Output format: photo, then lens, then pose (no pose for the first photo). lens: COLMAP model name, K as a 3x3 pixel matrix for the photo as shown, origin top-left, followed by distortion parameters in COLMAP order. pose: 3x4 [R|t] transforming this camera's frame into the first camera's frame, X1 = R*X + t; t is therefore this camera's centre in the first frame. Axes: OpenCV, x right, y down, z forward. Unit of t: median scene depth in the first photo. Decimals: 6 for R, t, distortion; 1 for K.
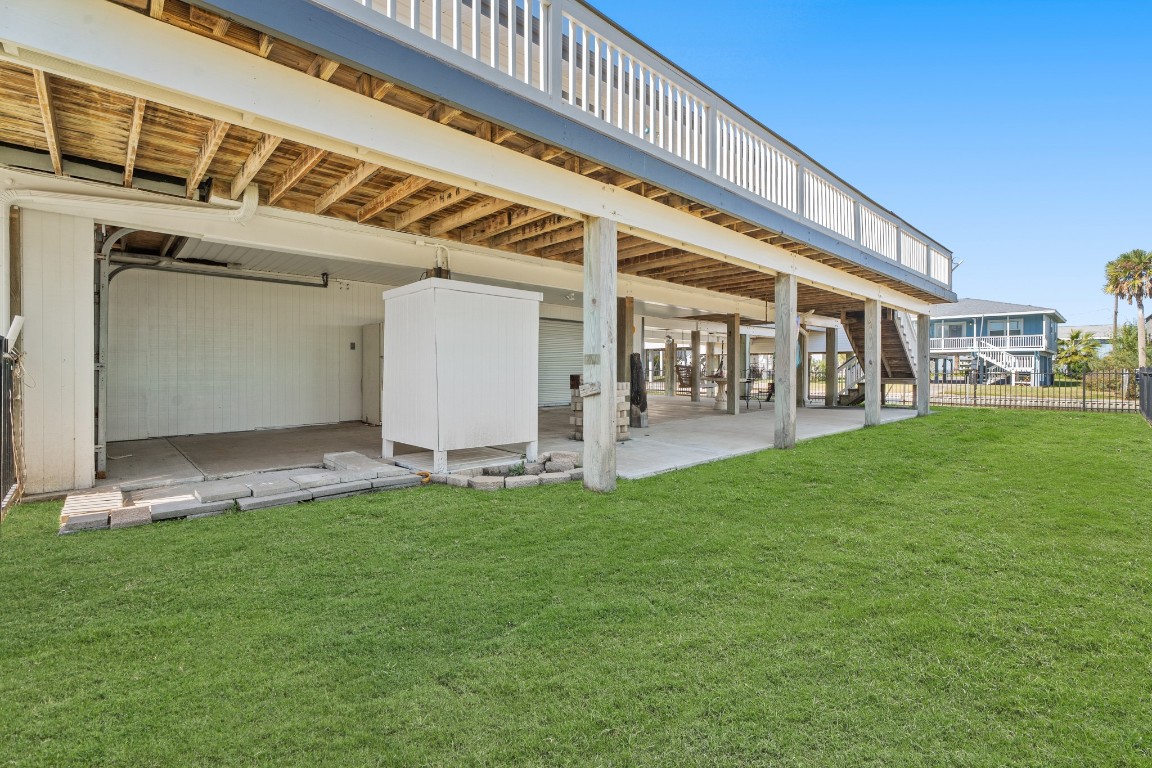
lens RADIAL K [[520.9, 0, 573.4], [0, 520.9, 368.3], [0, 0, 1]] dist [-0.000052, -0.000010]
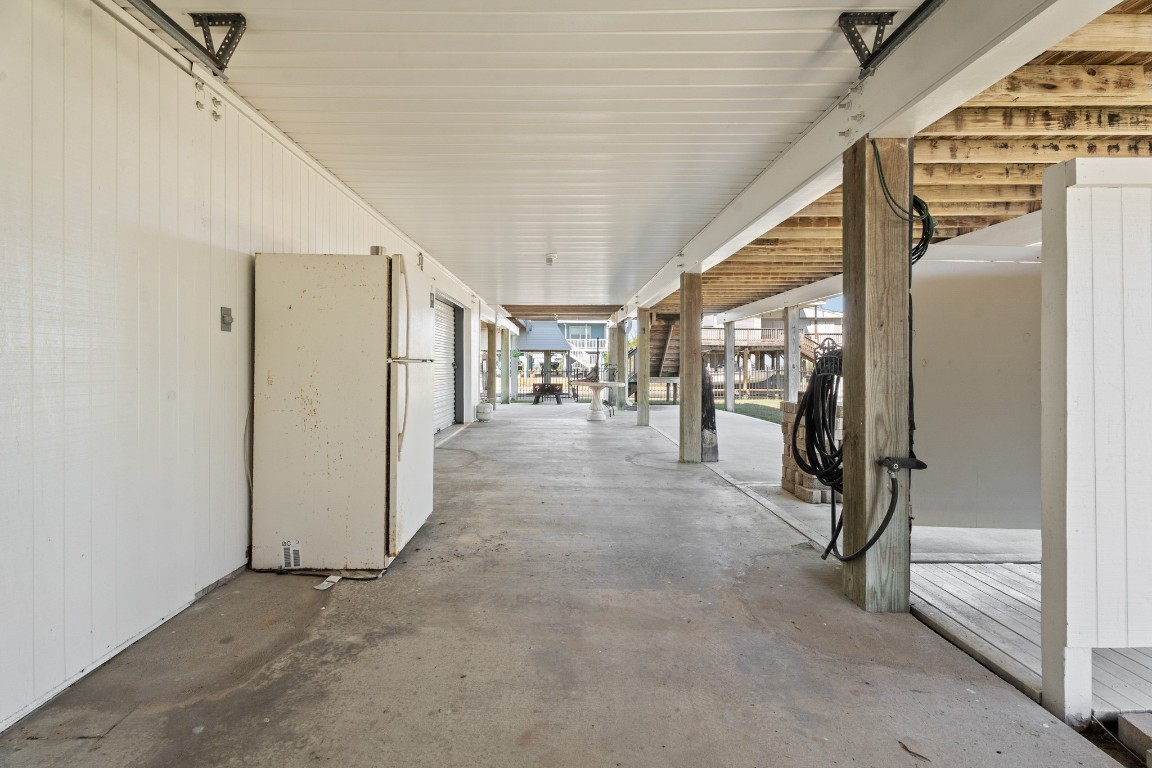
lens RADIAL K [[520.9, 0, 573.4], [0, 520.9, 368.3], [0, 0, 1]] dist [-0.000052, -0.000010]
pose [[0.678925, -0.005758, 0.734185, -0.336432], [-0.003266, 0.999936, 0.010862, -0.012121], [-0.734200, -0.009773, 0.678863, 0.430629]]
